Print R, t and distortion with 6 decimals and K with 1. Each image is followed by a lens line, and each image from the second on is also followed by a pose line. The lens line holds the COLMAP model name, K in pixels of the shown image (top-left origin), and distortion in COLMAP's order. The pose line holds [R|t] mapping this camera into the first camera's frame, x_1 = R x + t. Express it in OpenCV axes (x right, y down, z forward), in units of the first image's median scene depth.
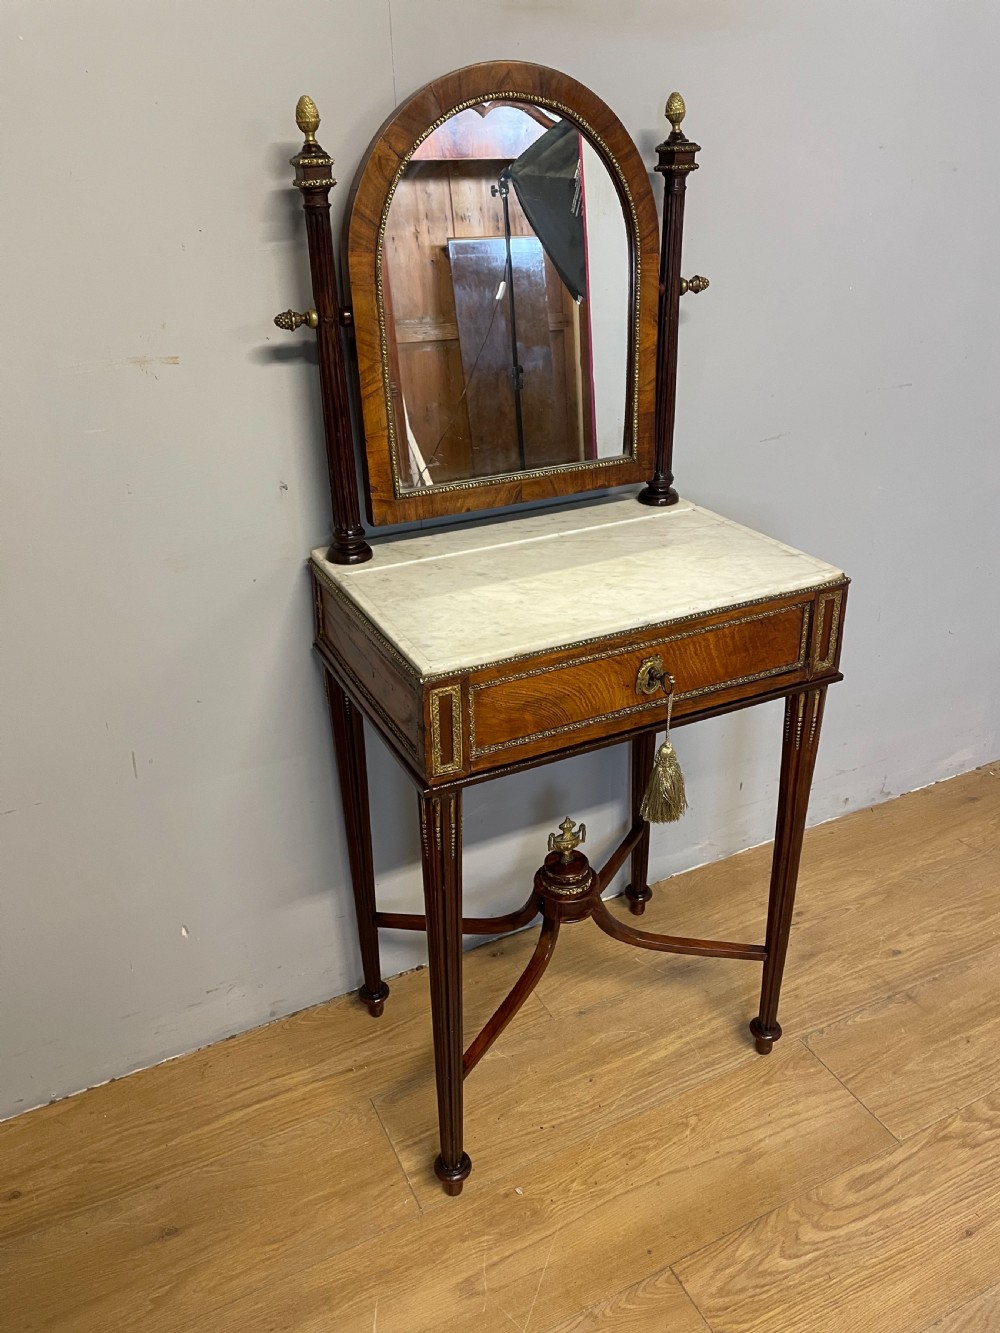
lens RADIAL K [[1008.9, 0, 492.7], [0, 1008.9, 656.2], [0, 0, 1]] dist [0.097216, -0.124054]
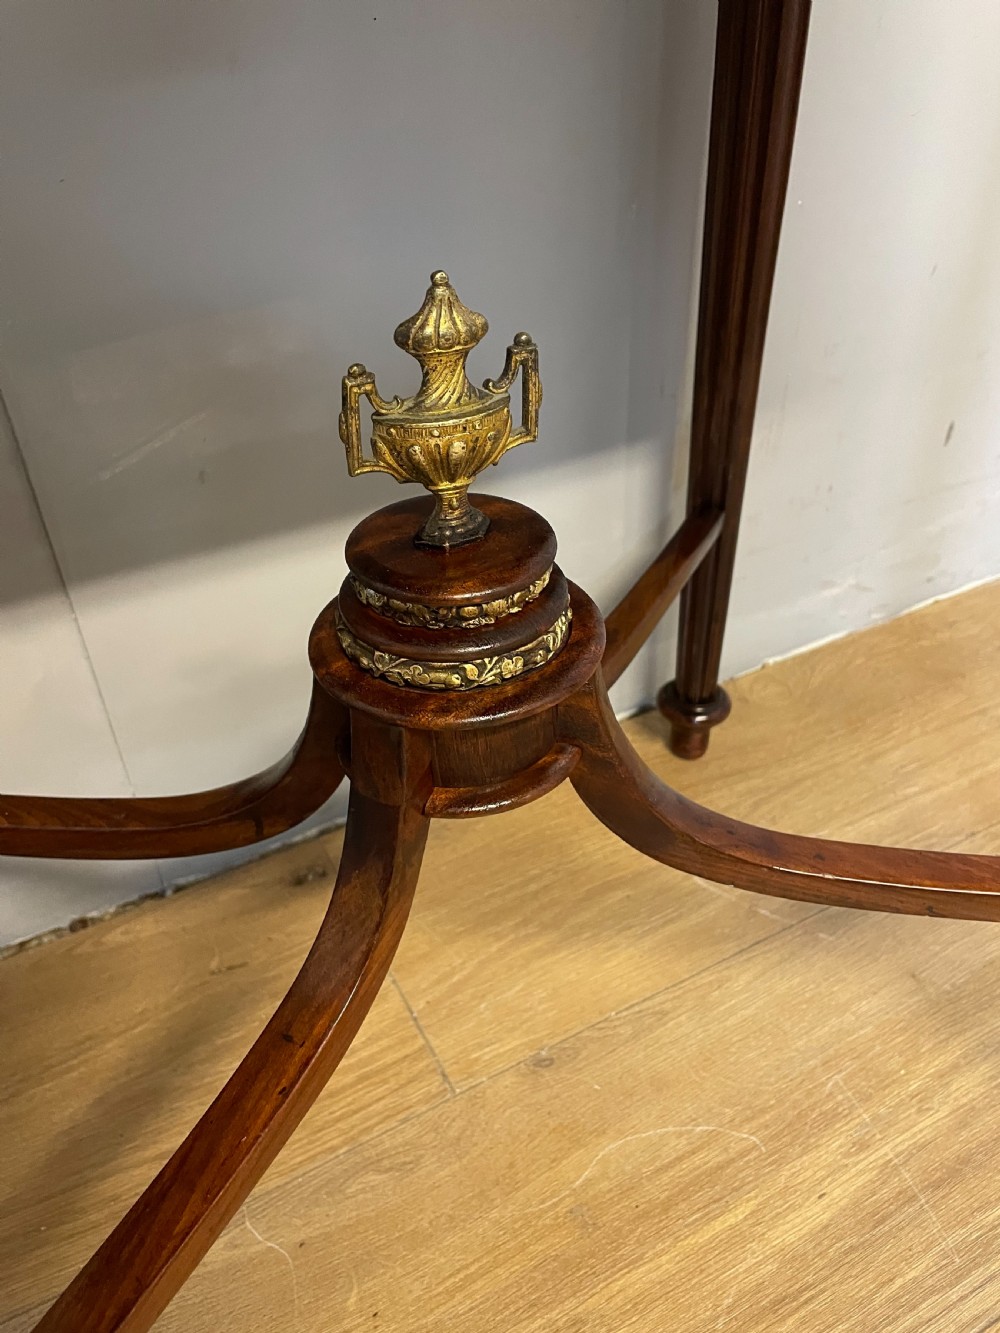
lens RADIAL K [[1019.6, 0, 504.3], [0, 1019.6, 657.8], [0, 0, 1]] dist [0.083667, -0.118827]
pose [[0.999321, -0.022528, 0.029168, 0.080298], [0.017652, 0.987318, 0.157769, 0.201768], [-0.032353, -0.157147, 0.987045, 0.817203]]
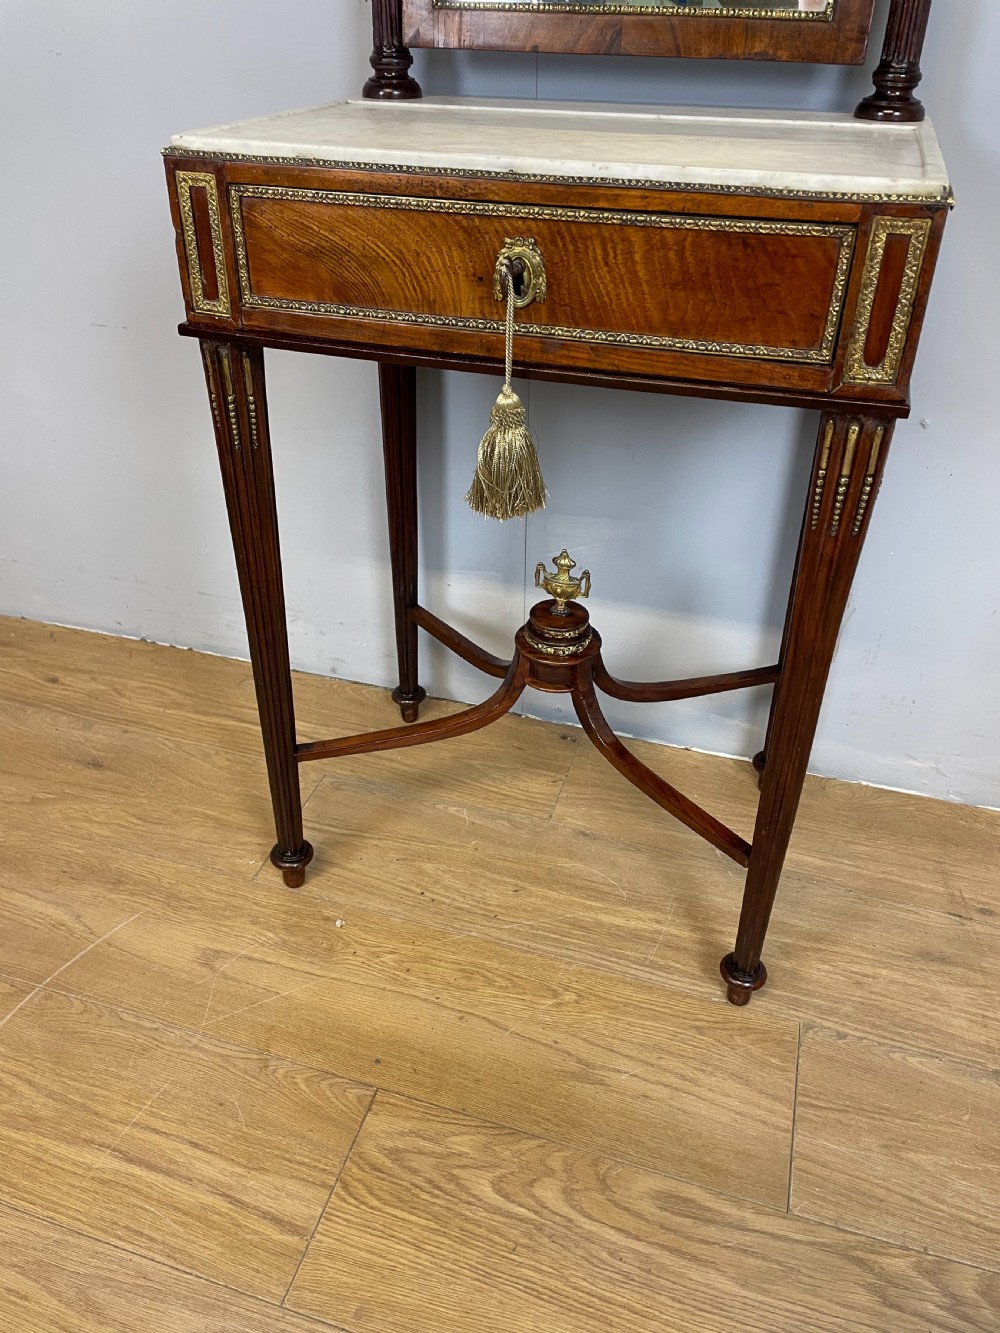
lens RADIAL K [[1008.9, 0, 492.7], [0, 1008.9, 656.2], [0, 0, 1]] dist [0.097216, -0.124054]
pose [[0.722185, 0.408181, -0.558423, 0.484722], [-0.332503, 0.912788, 0.237193, 0.074243], [0.606540, 0.014380, 0.794923, 0.392289]]
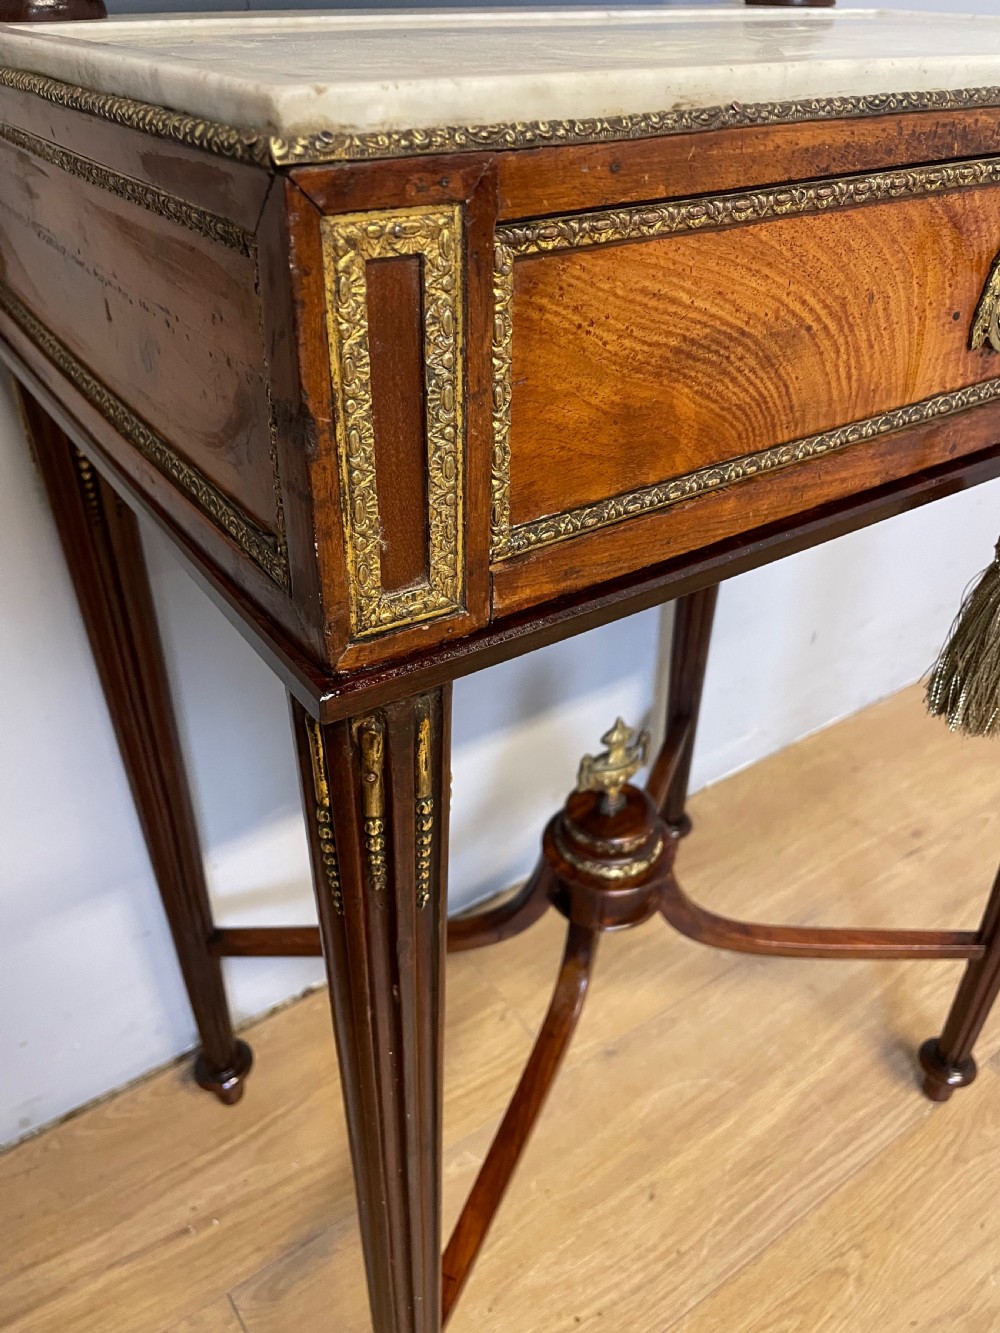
lens RADIAL K [[1024.3, 0, 505.3], [0, 1024.3, 655.1], [0, 0, 1]] dist [0.085045, -0.128739]
pose [[0.988137, -0.056795, 0.142685, -0.043686], [0.038477, 0.991027, 0.128004, 0.069365], [-0.148675, -0.120995, 0.981456, 0.559017]]
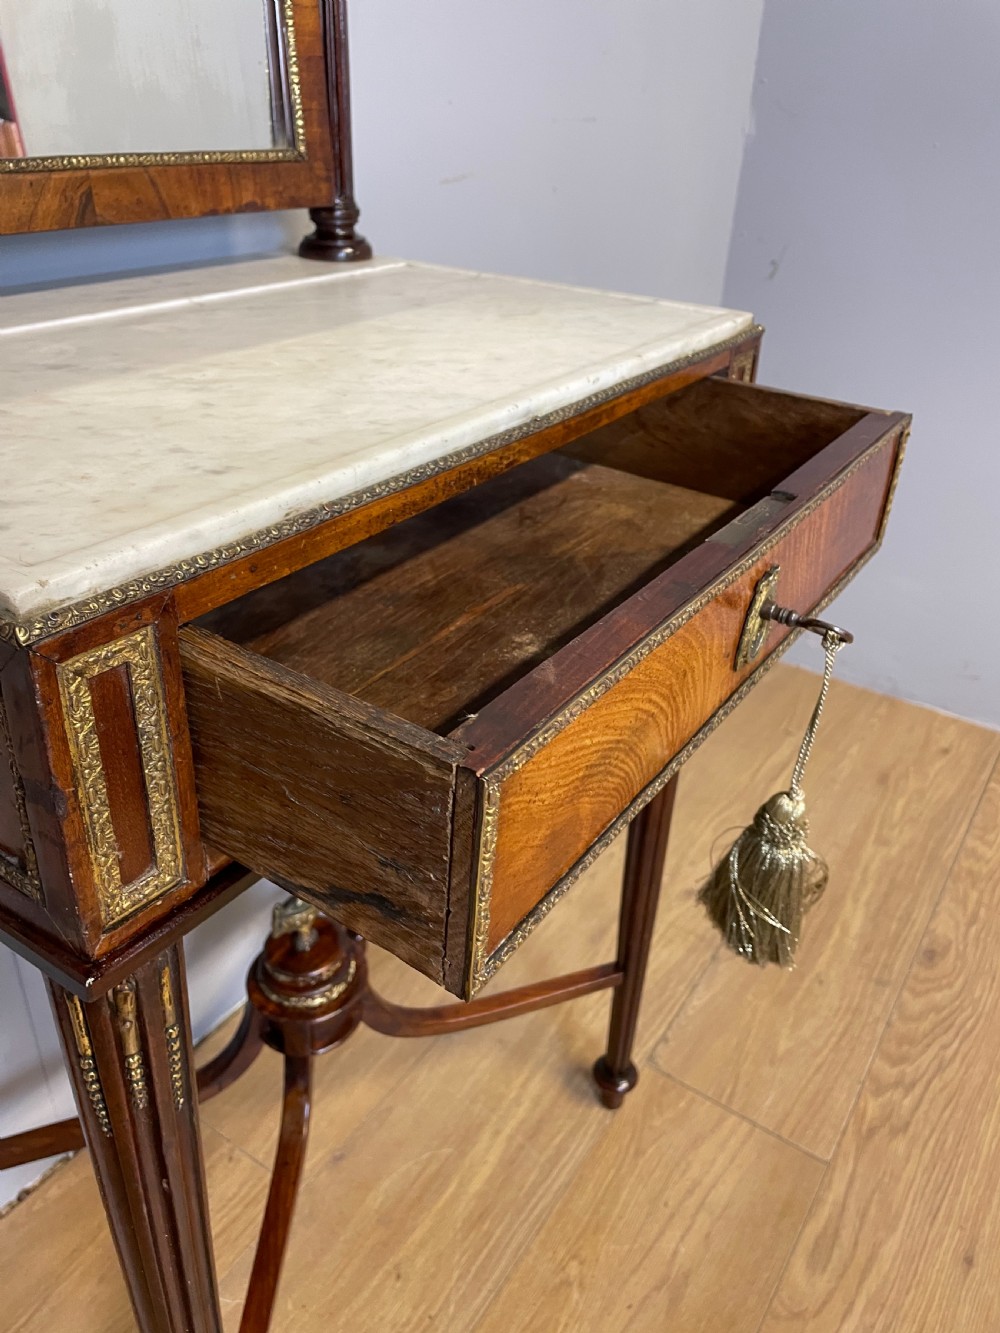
lens RADIAL K [[1019.6, 0, 504.3], [0, 1019.6, 657.8], [0, 0, 1]] dist [0.083667, -0.118827]
pose [[0.860035, -0.199905, 0.469445, -0.064855], [0.172266, 0.979794, 0.101632, 0.017458], [-0.480276, -0.006538, 0.877093, 0.488770]]
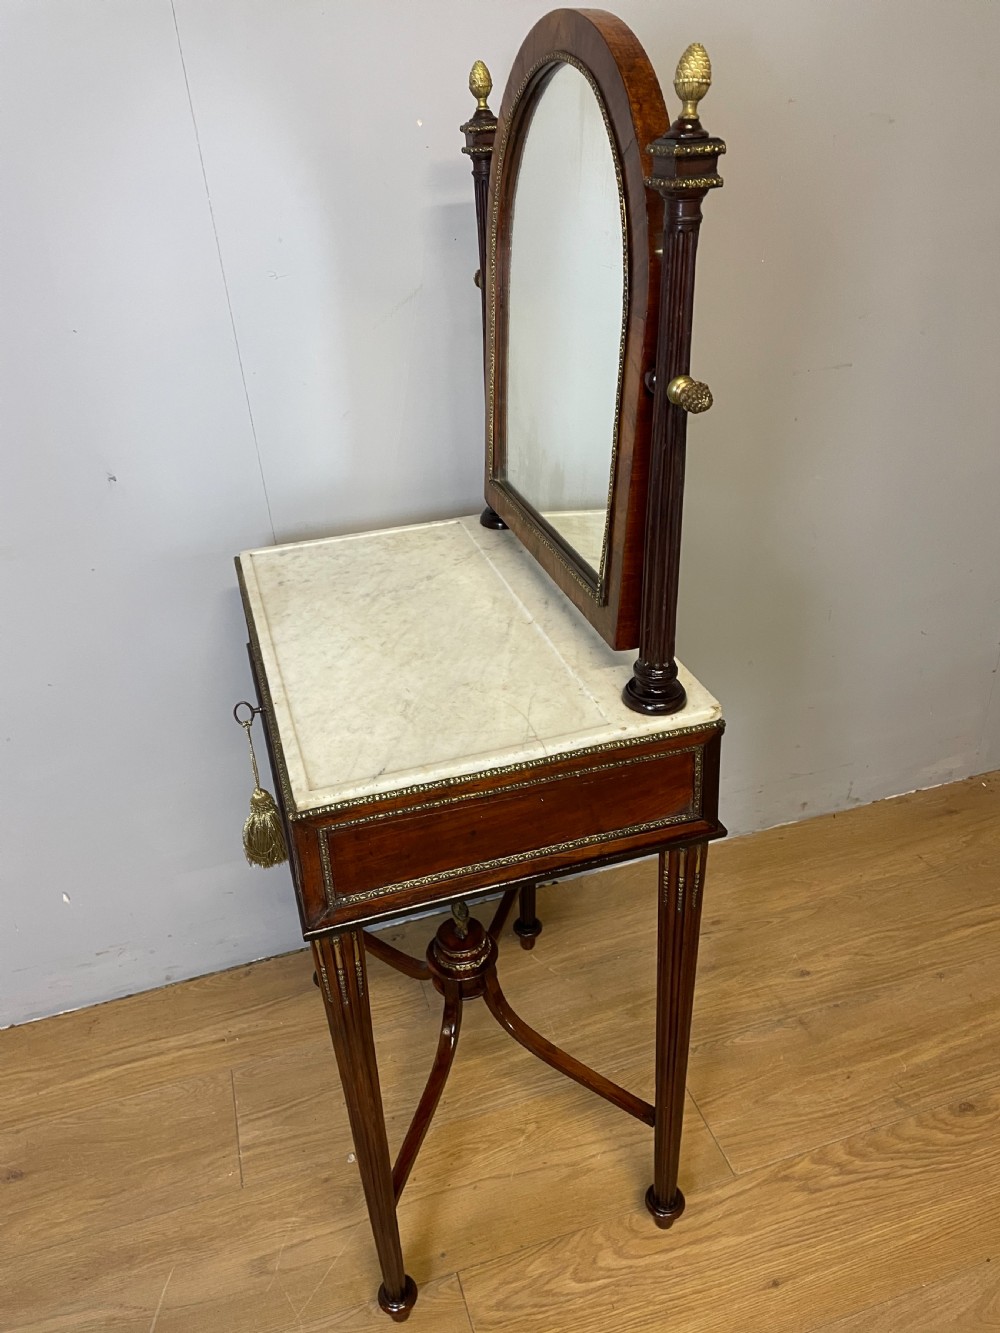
lens RADIAL K [[1011.6, 0, 495.6], [0, 1011.6, 660.5], [0, 0, 1]] dist [0.094643, -0.121274]
pose [[0.986464, 0.046798, -0.157158, 0.307676], [-0.037287, 0.997321, 0.062931, -0.060504], [0.159682, -0.056219, 0.985566, 0.044461]]
